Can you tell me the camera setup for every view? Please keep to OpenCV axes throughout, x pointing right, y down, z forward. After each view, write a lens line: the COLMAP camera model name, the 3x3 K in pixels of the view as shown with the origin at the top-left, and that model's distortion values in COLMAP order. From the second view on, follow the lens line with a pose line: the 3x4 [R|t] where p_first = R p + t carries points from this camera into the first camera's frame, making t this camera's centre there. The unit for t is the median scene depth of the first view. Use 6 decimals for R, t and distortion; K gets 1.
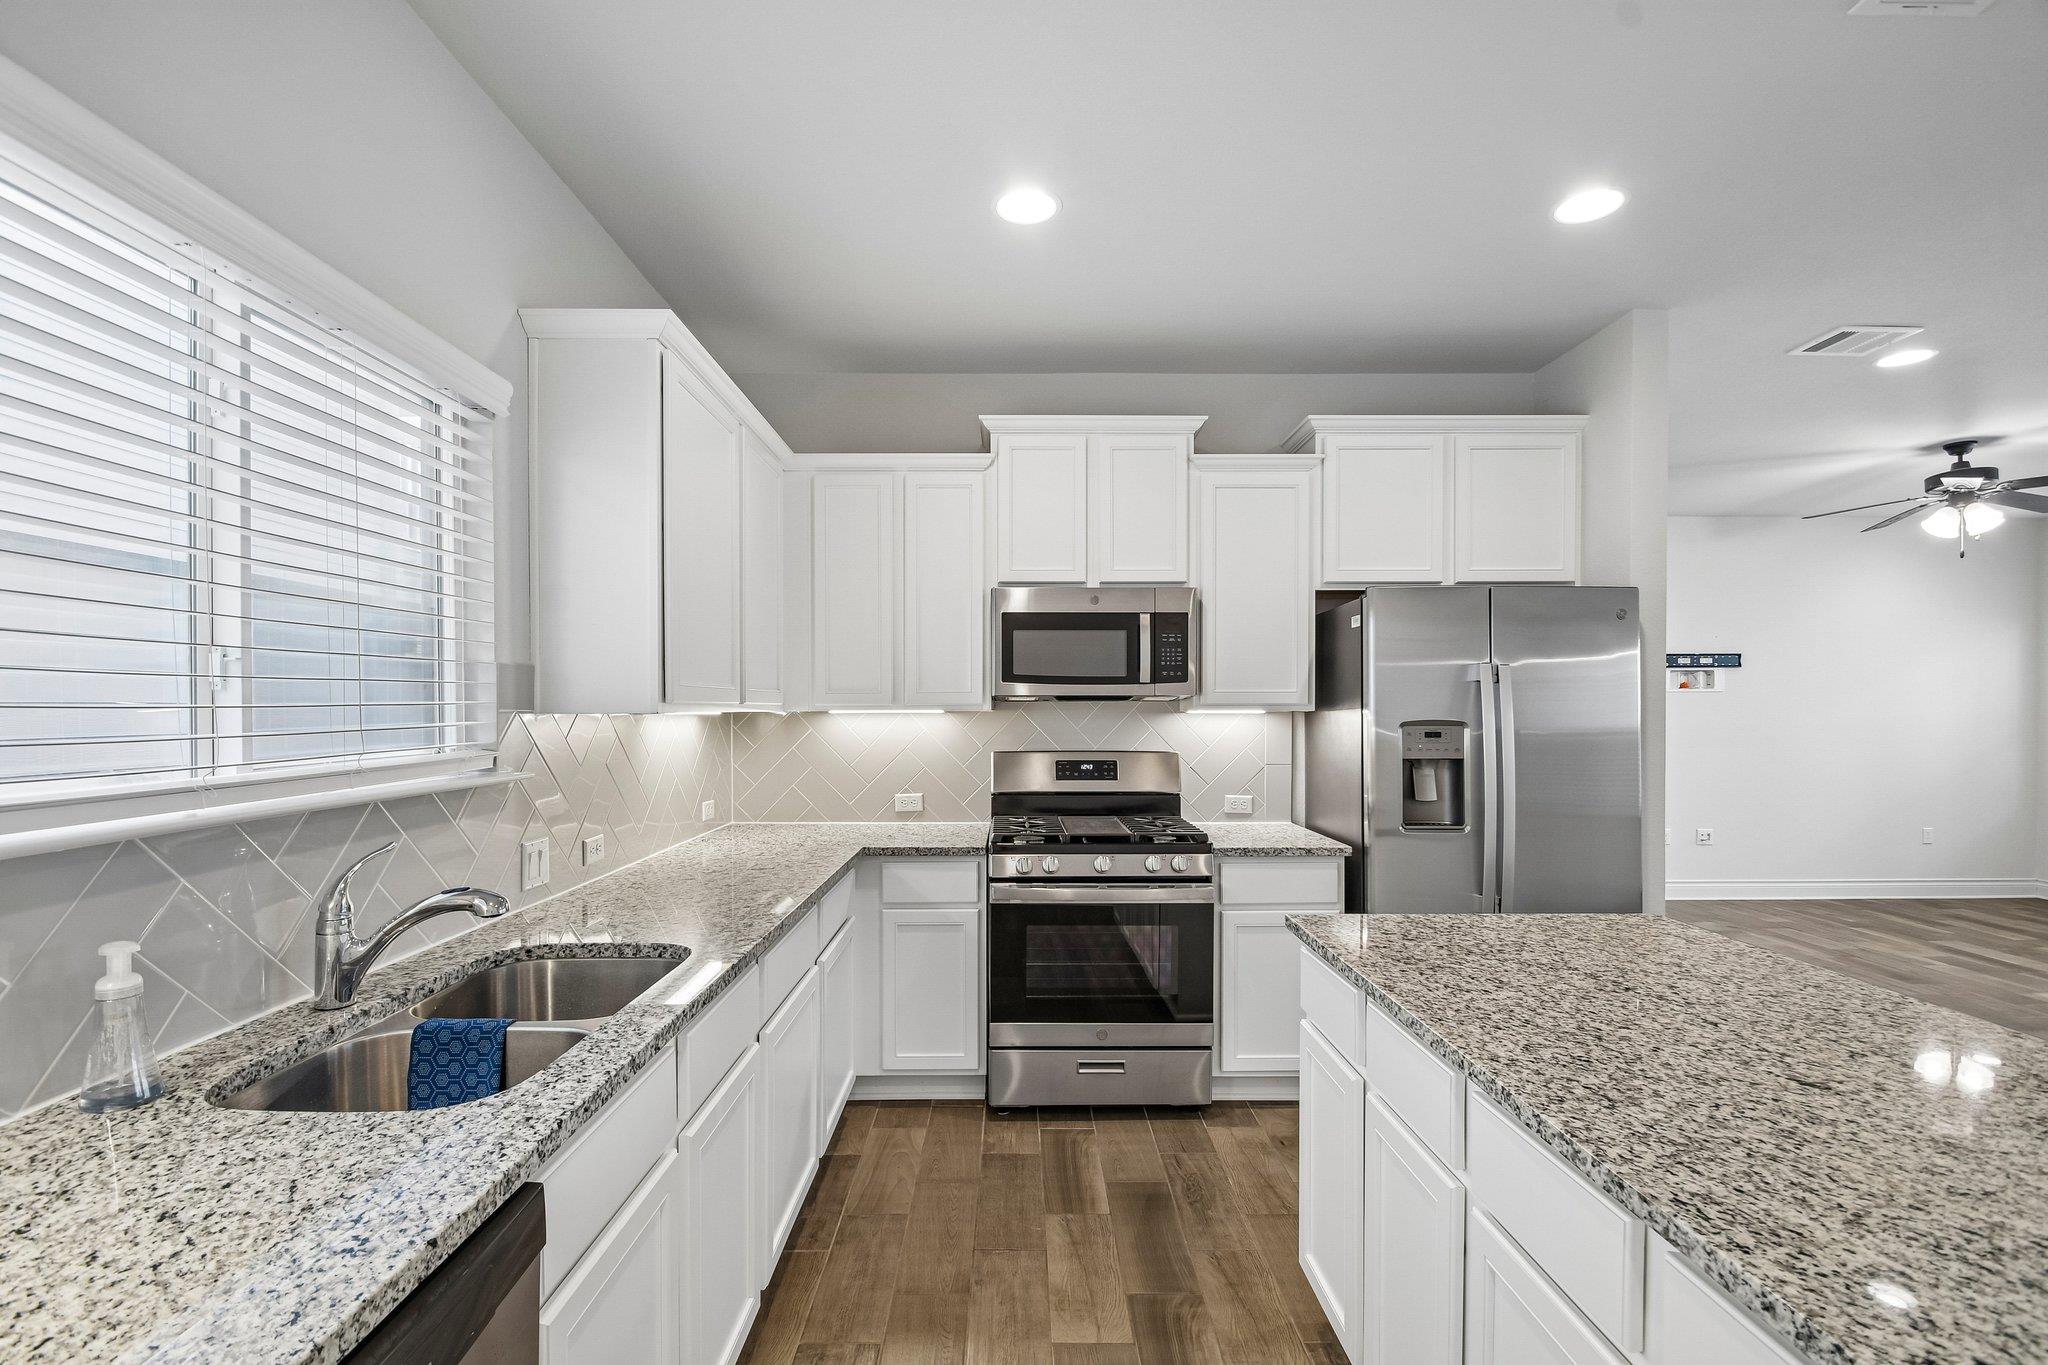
lens RADIAL K [[922.2, 0, 1035.4], [0, 922.2, 709.3], [0, 0, 1]] dist [-0.002937, -0.000215]
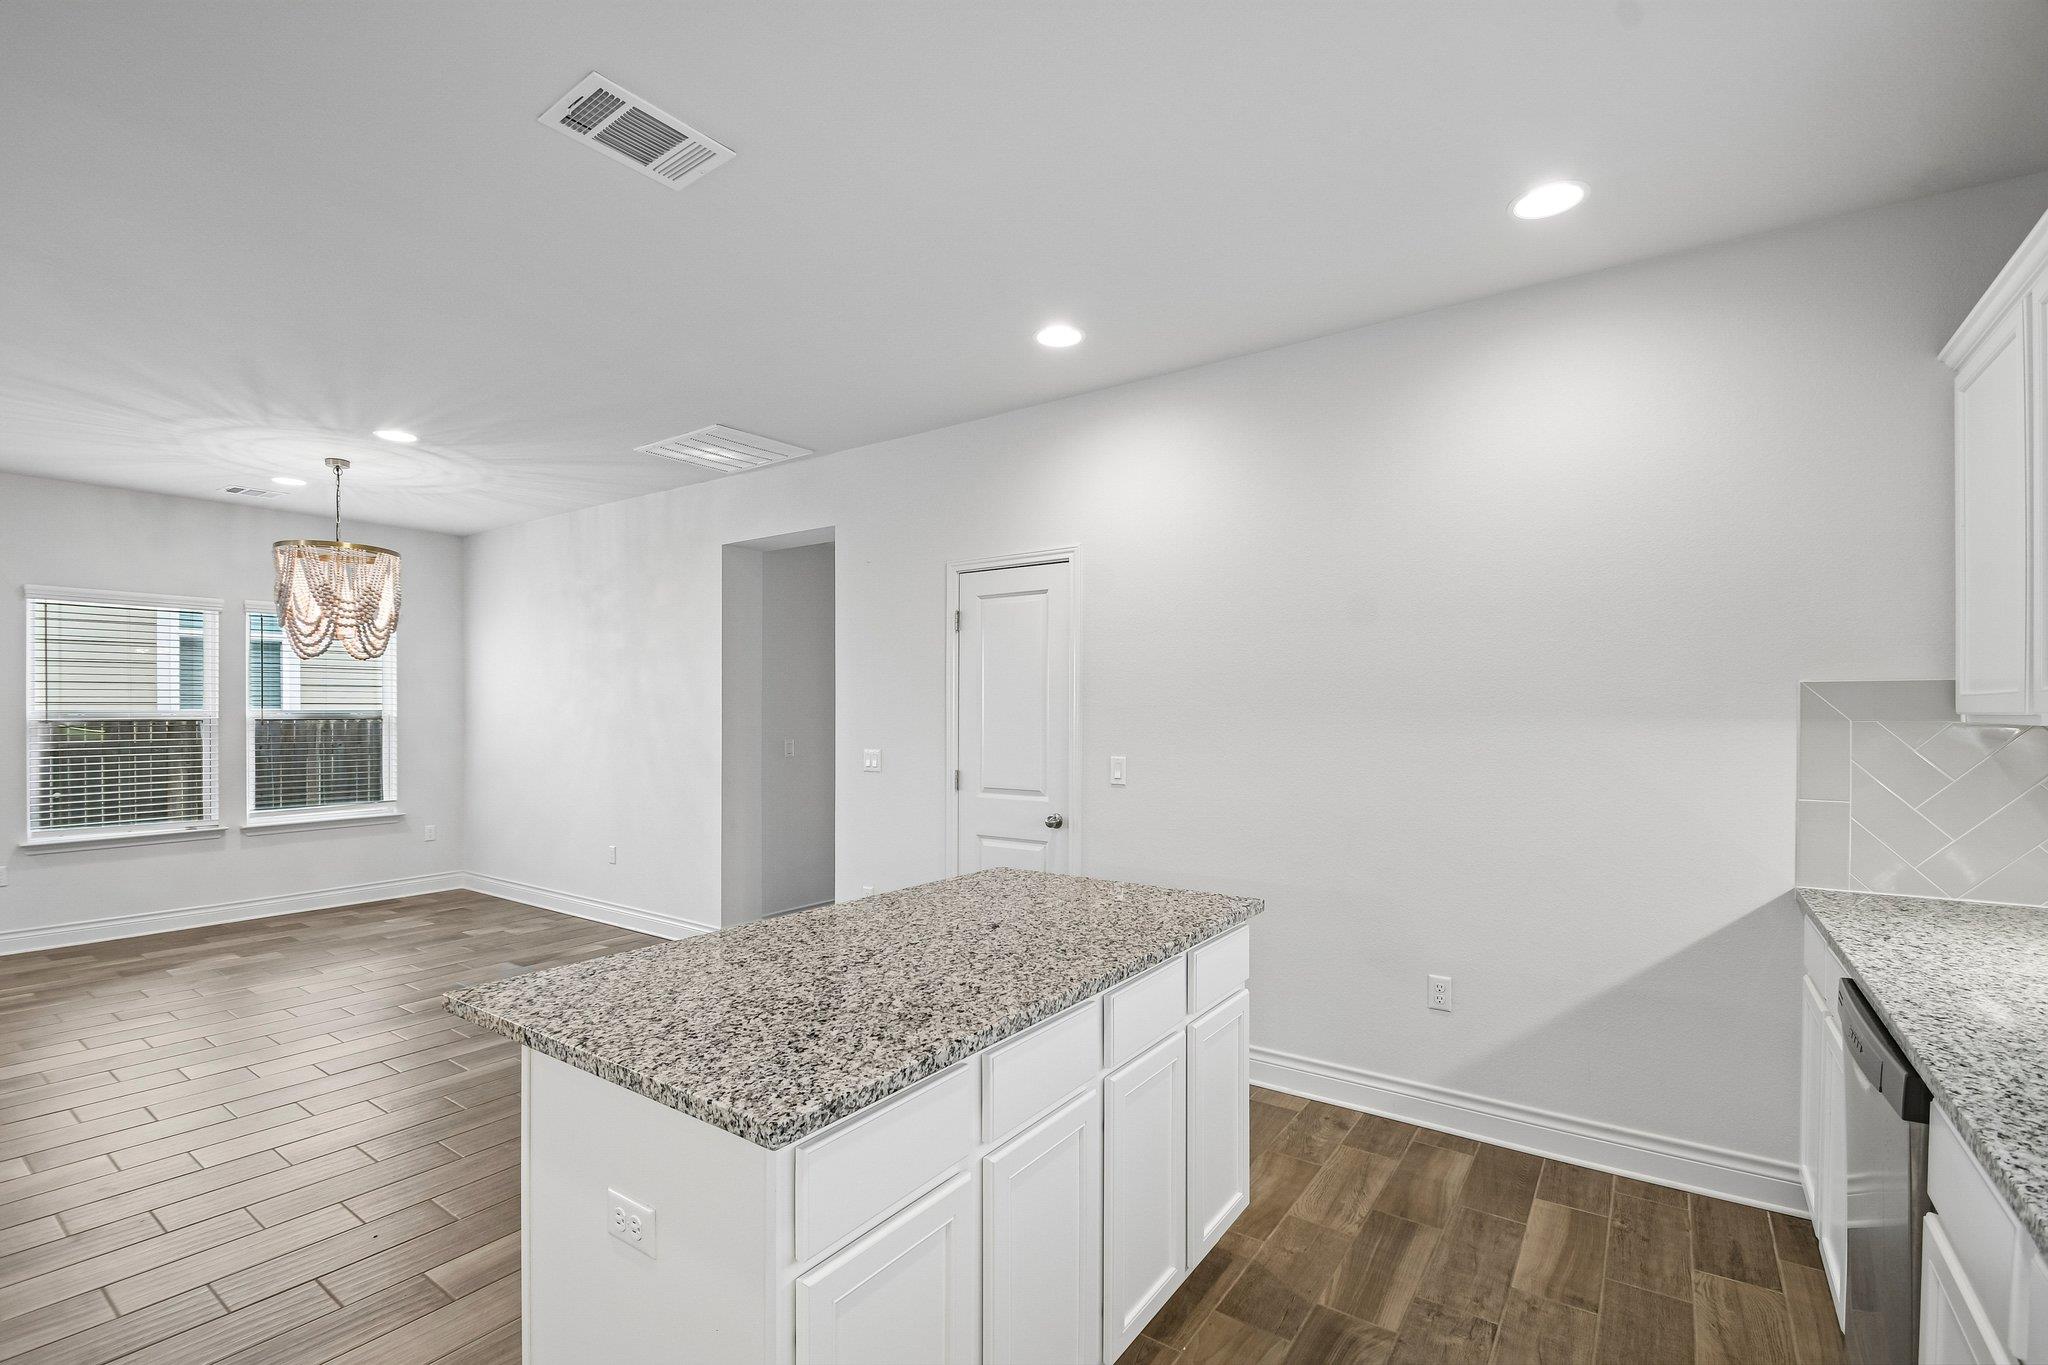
lens RADIAL K [[922.2, 0, 1035.4], [0, 922.2, 709.3], [0, 0, 1]] dist [-0.002937, -0.000215]
pose [[-0.810644, -0.003111, 0.585531, -0.188268], [-0.001228, 0.999993, 0.003614, -0.009120], [-0.585538, 0.002211, -0.810642, 1.804303]]
